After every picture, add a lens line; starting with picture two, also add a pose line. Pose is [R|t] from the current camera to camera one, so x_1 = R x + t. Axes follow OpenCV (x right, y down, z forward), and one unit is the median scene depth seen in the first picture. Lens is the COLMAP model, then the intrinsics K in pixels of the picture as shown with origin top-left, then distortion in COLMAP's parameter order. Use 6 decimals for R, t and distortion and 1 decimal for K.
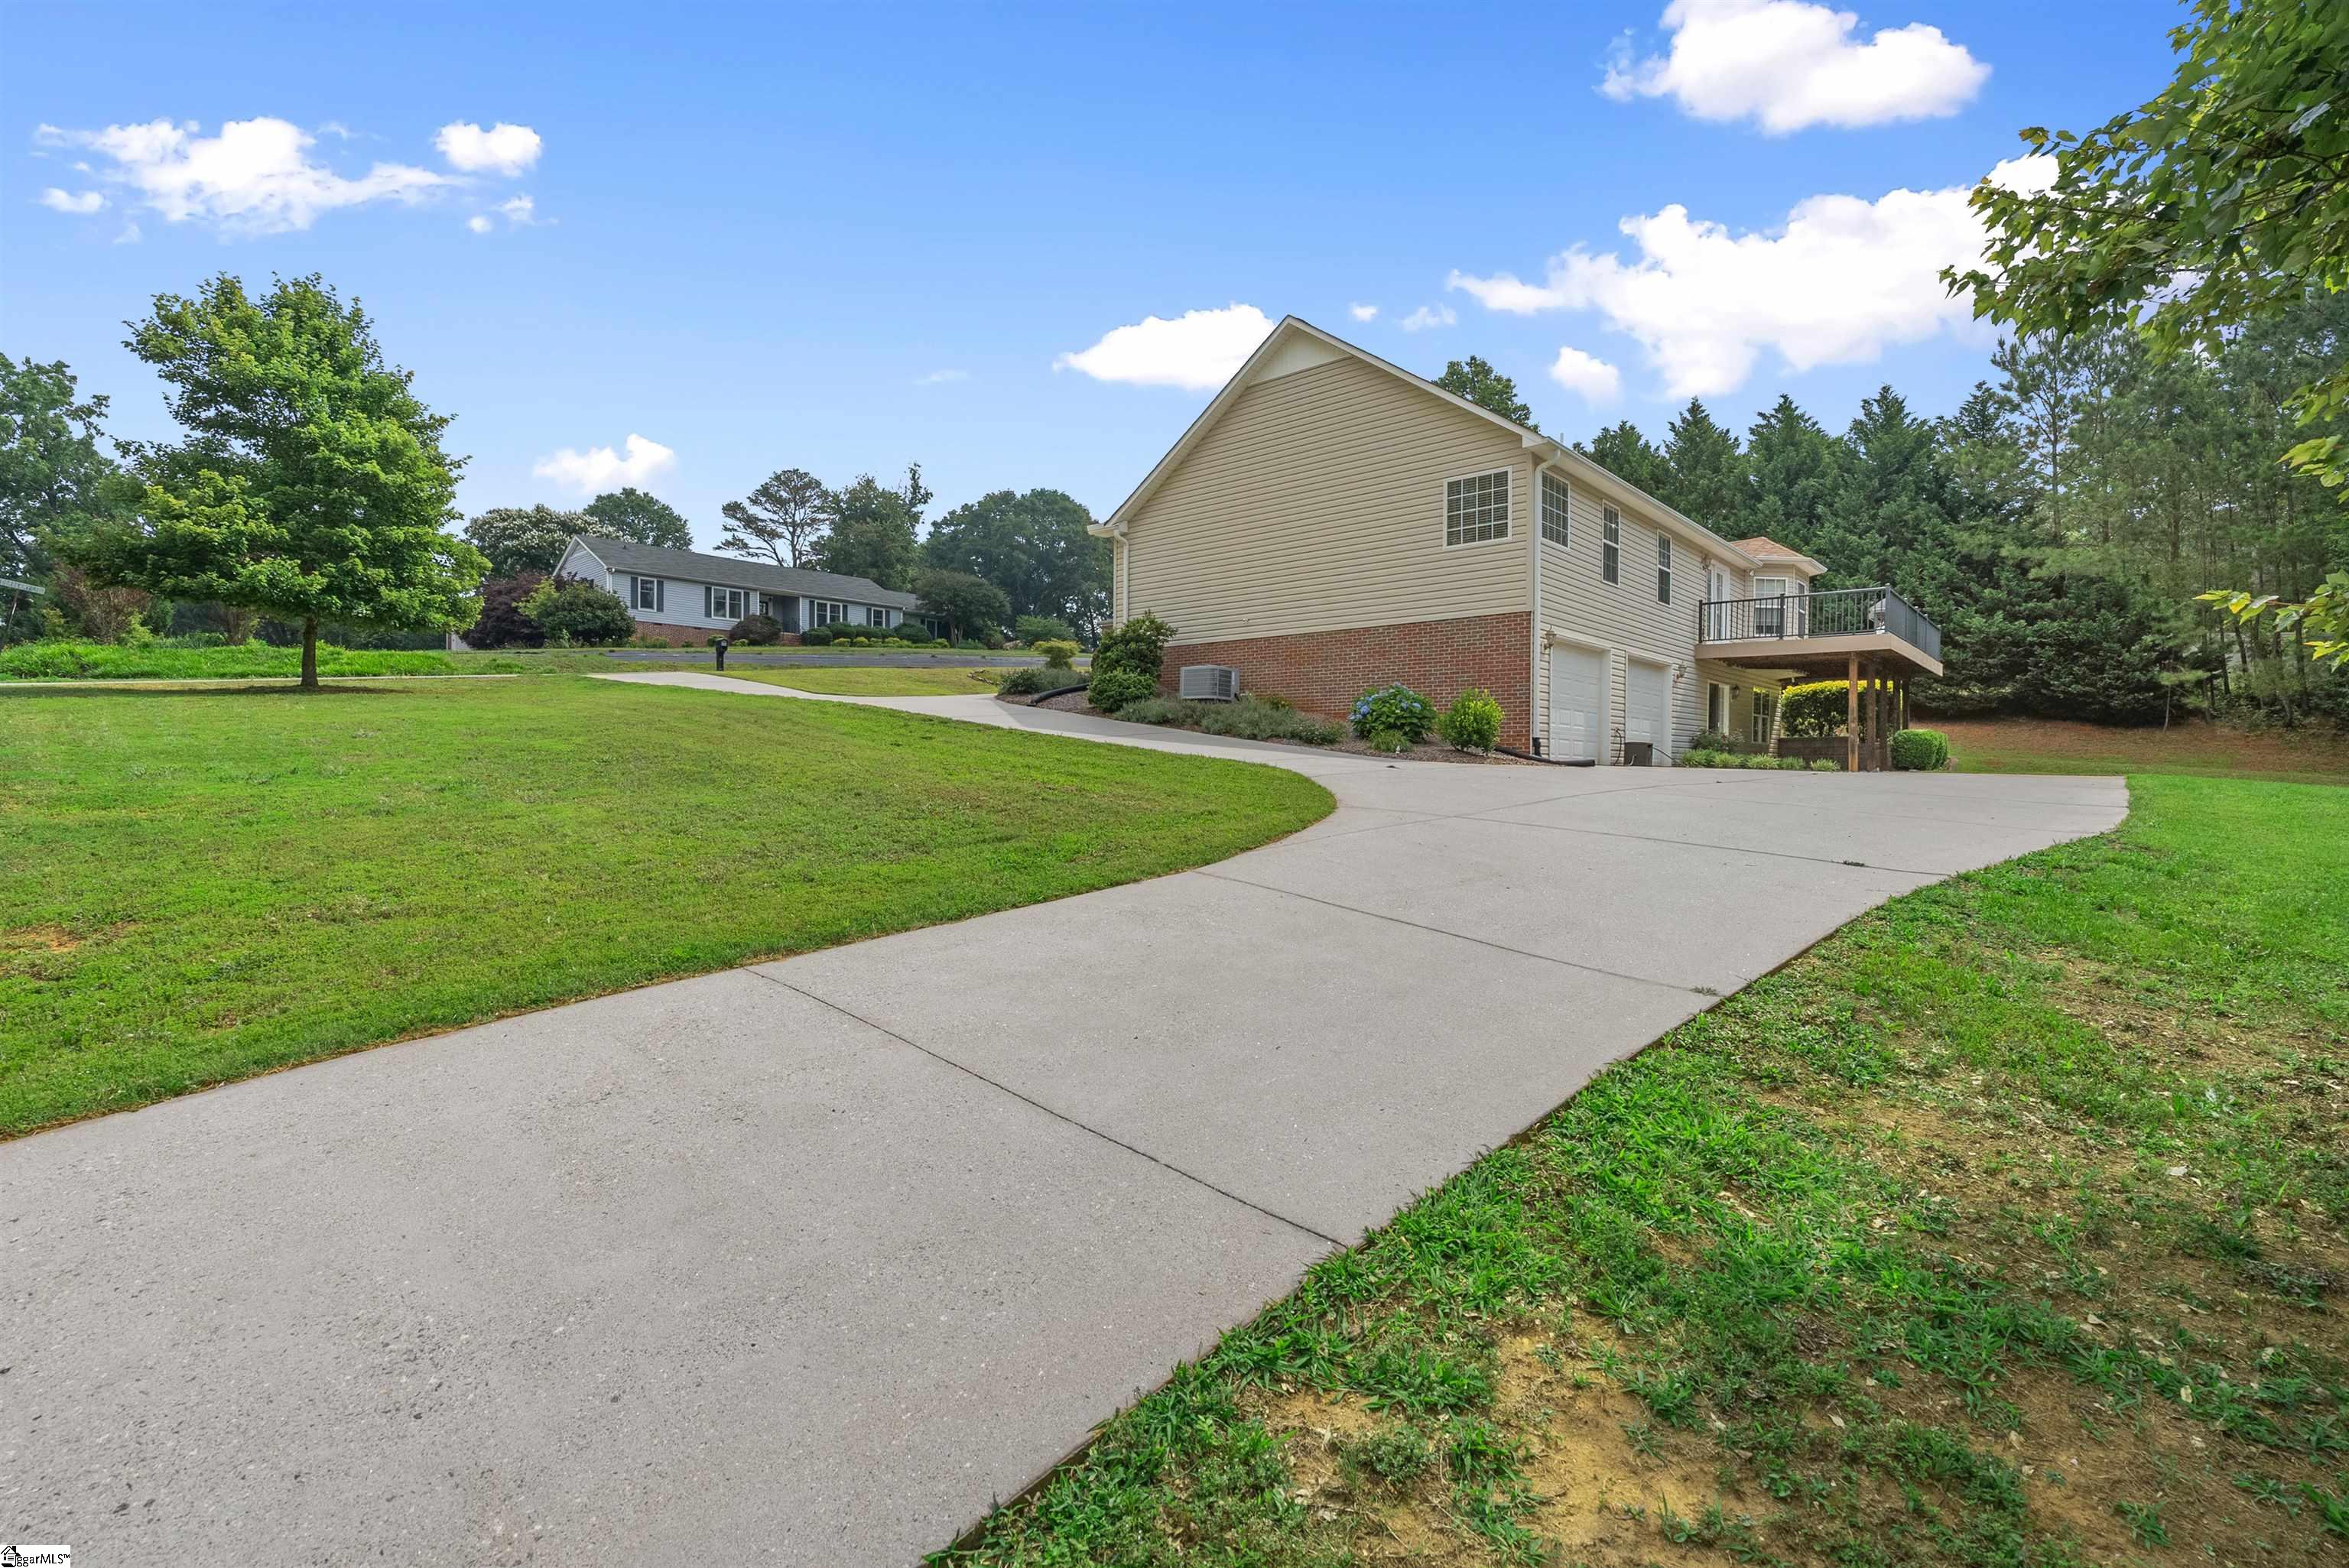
lens RADIAL K [[1063.0, 0, 1174.3], [0, 1063.0, 768.4], [0, 0, 1]] dist [-0.006497, 0.003928]
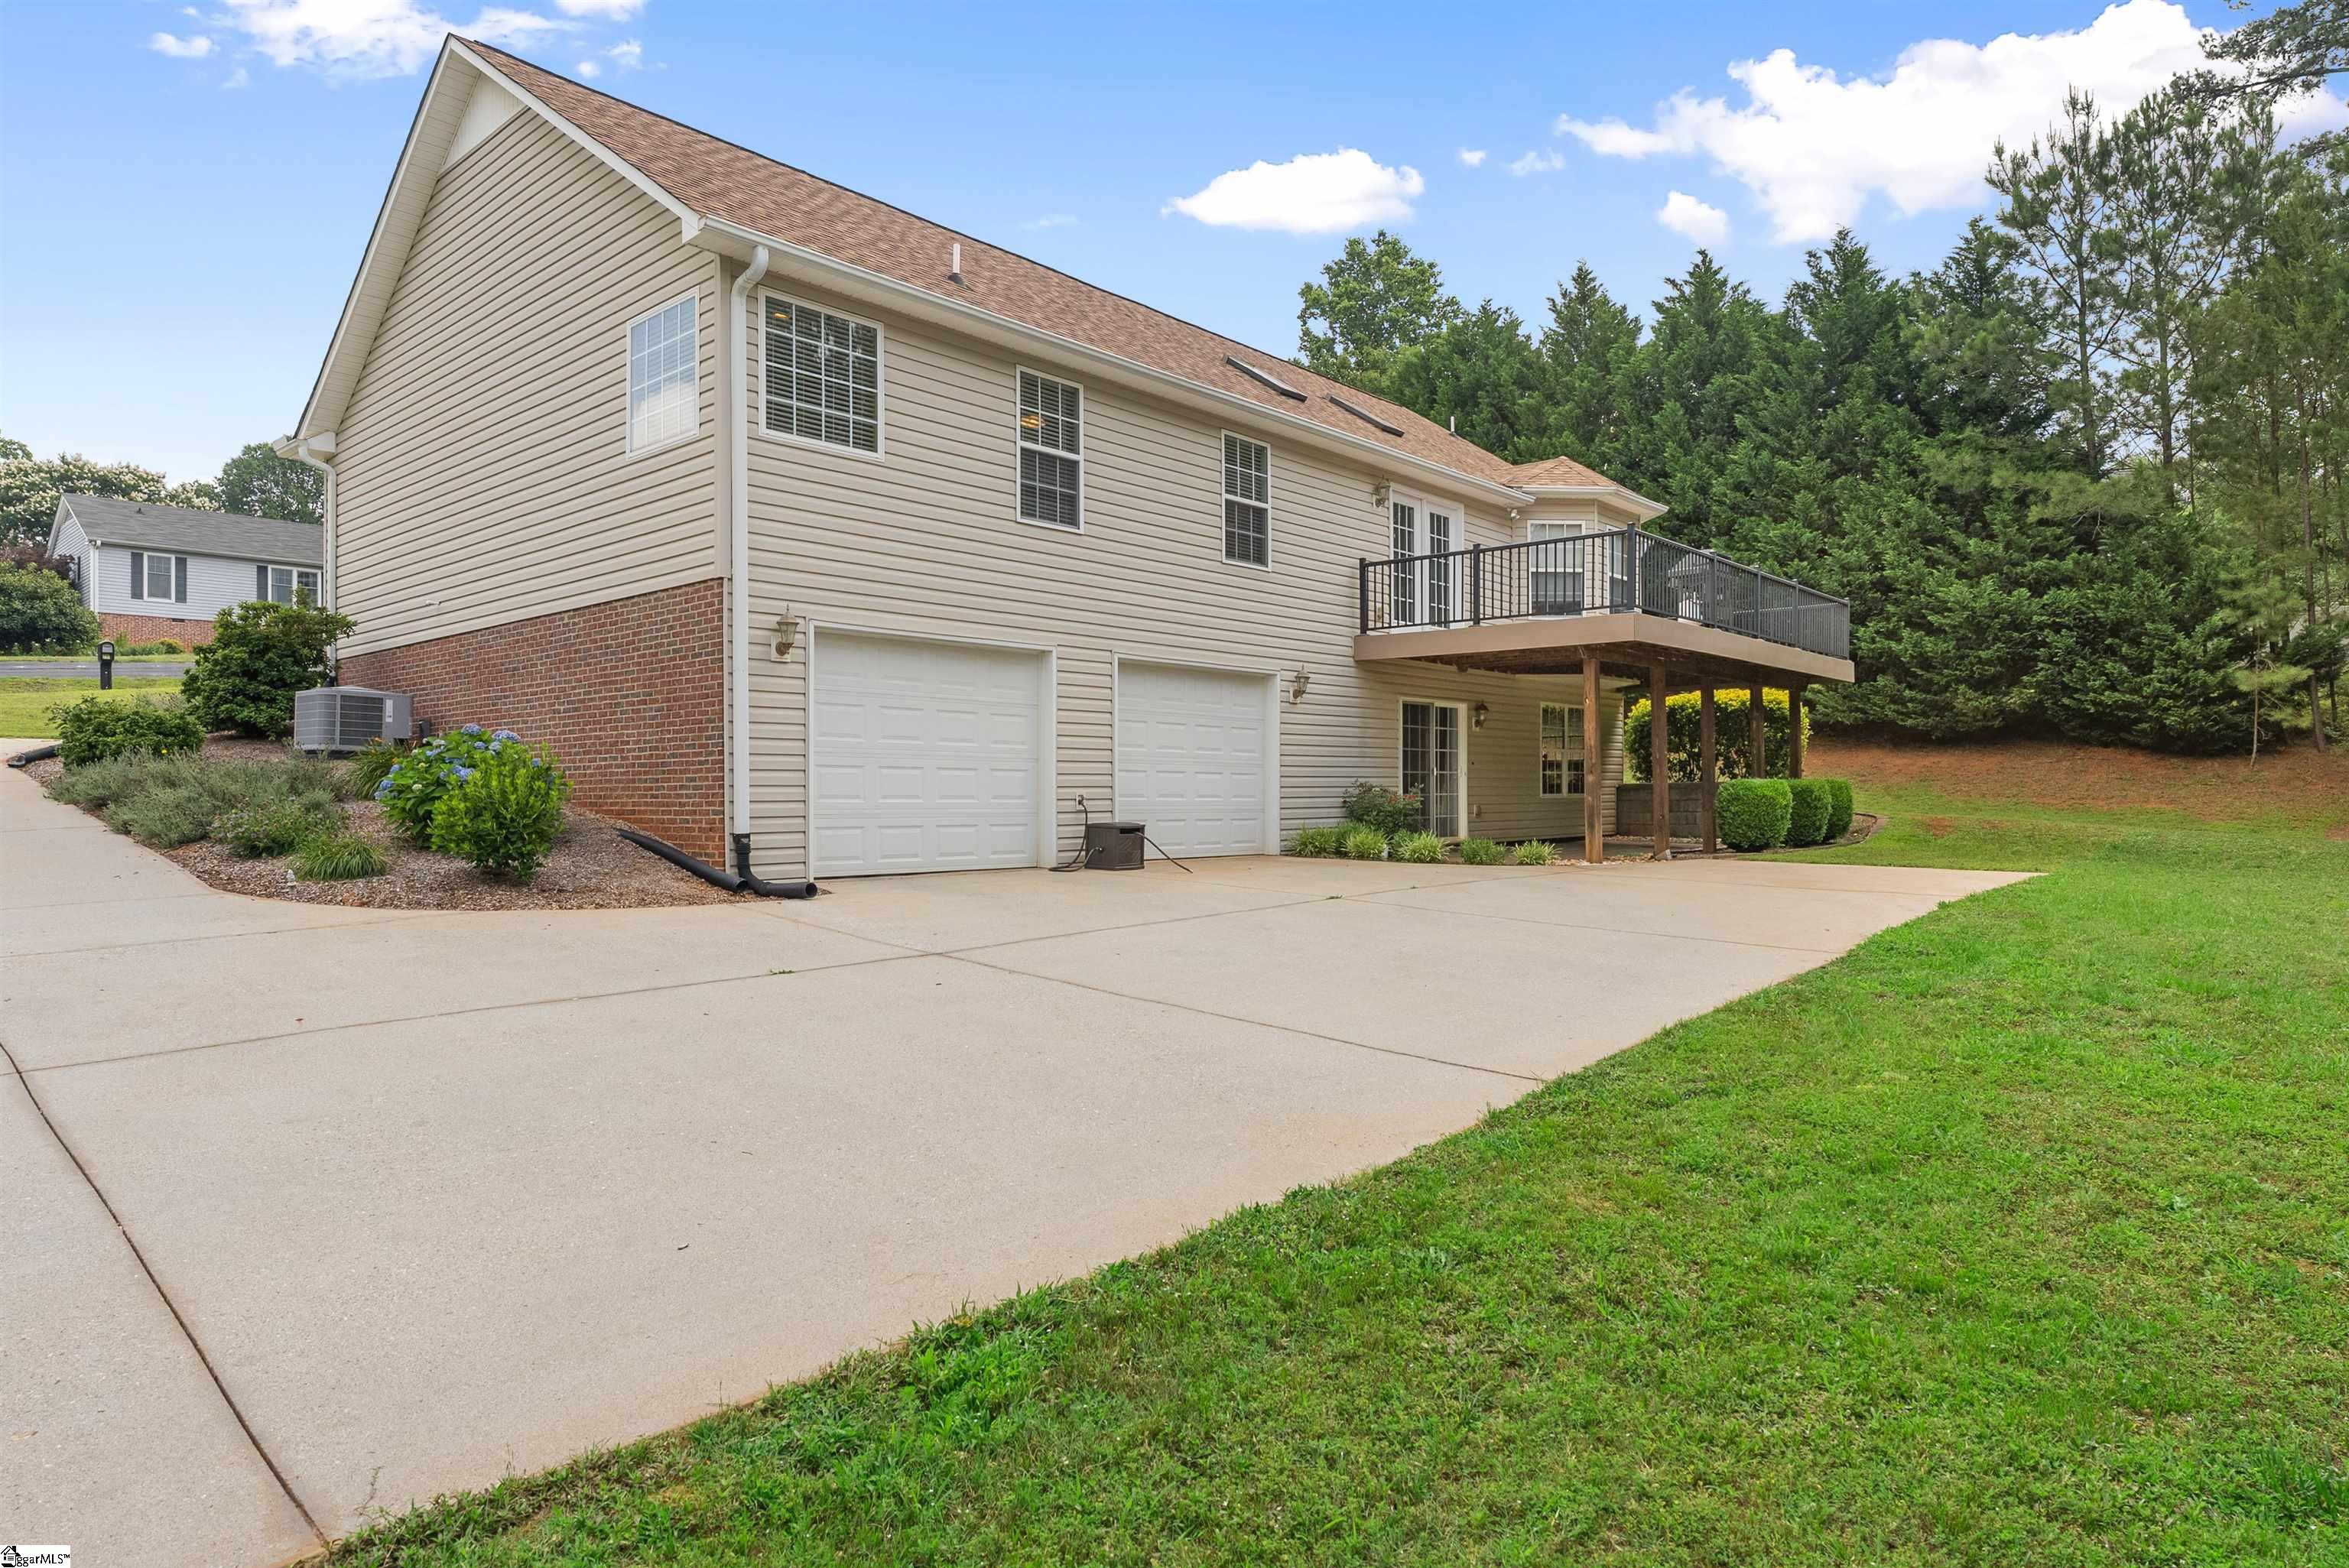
lens RADIAL K [[1344.2, 0, 1169.6], [0, 1344.2, 787.9], [0, 0, 1]] dist [-0.003930, 0.002022]
pose [[0.999928, -0.011963, 0.000017, 0.290282], [0.011963, 0.999920, -0.004167, -0.024820], [0.000032, 0.004167, 0.999991, 0.207137]]
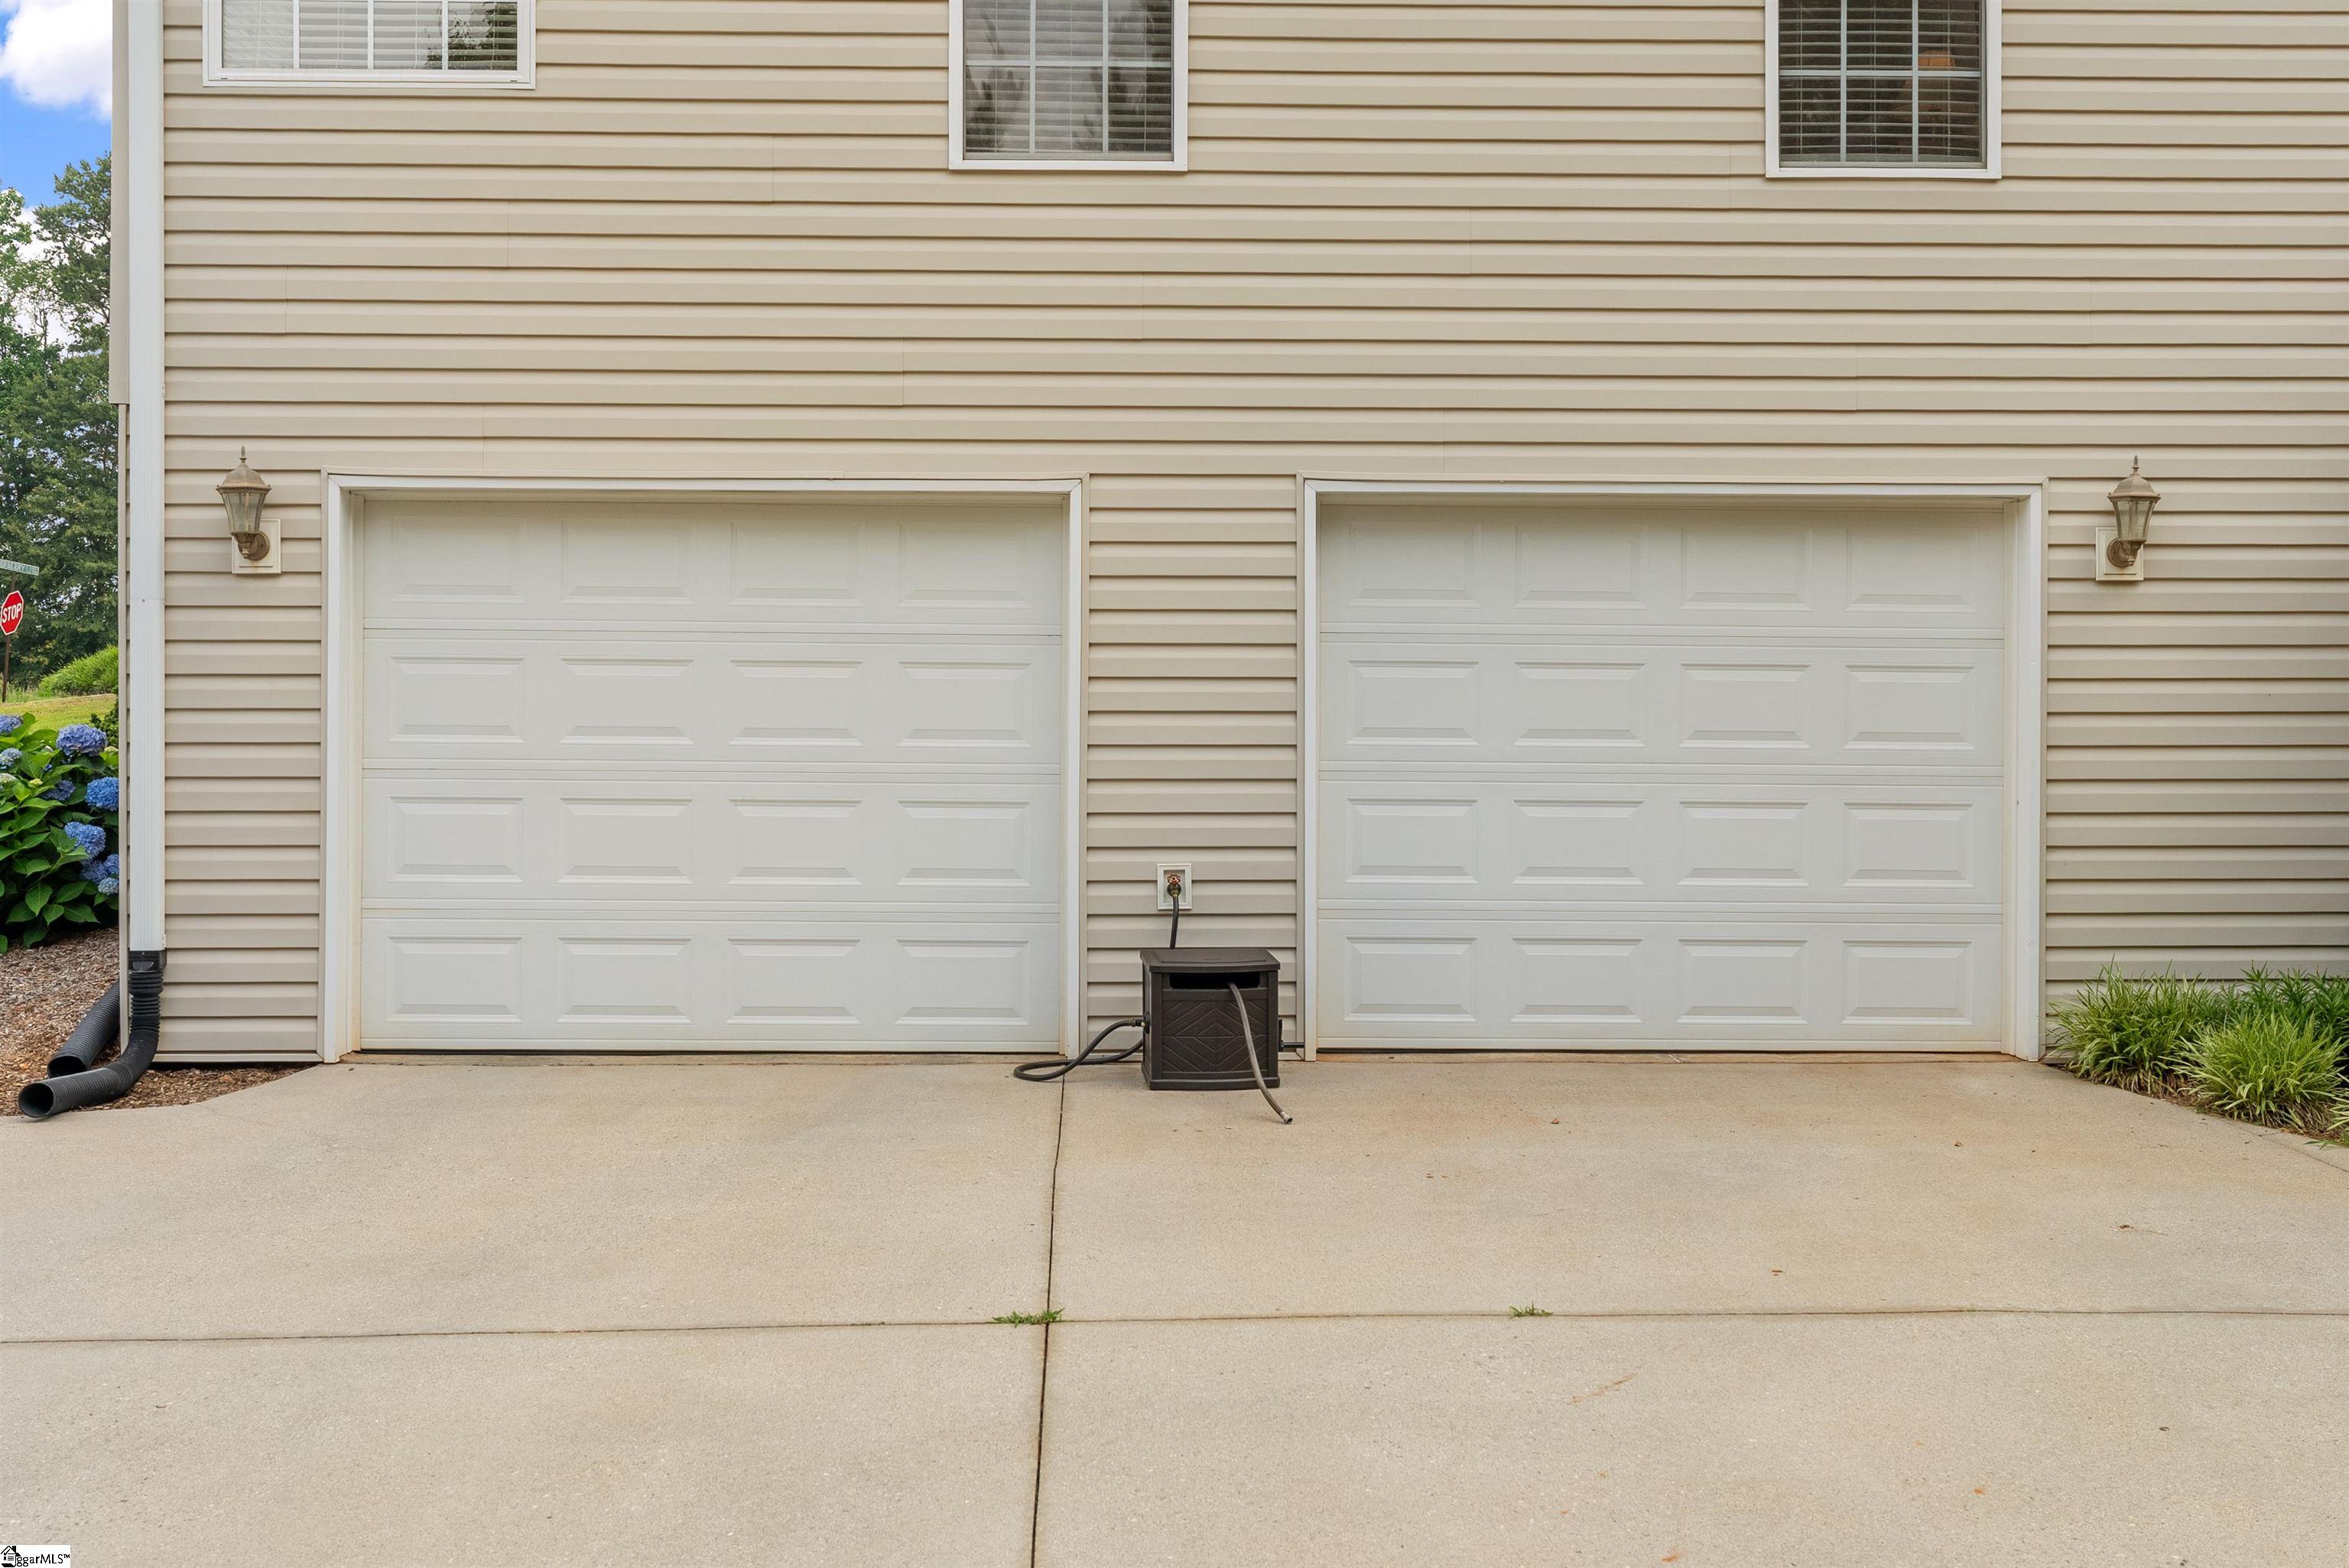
lens RADIAL K [[2542.7, 0, 1176.7], [0, 2542.7, 802.4], [0, 0, 1]] dist [-0.006222, 0.000000]
pose [[0.676090, -0.023158, -0.736455, 0.478701], [0.002624, 0.999575, -0.029023, -0.024327], [0.736814, 0.017690, 0.675864, 0.428704]]
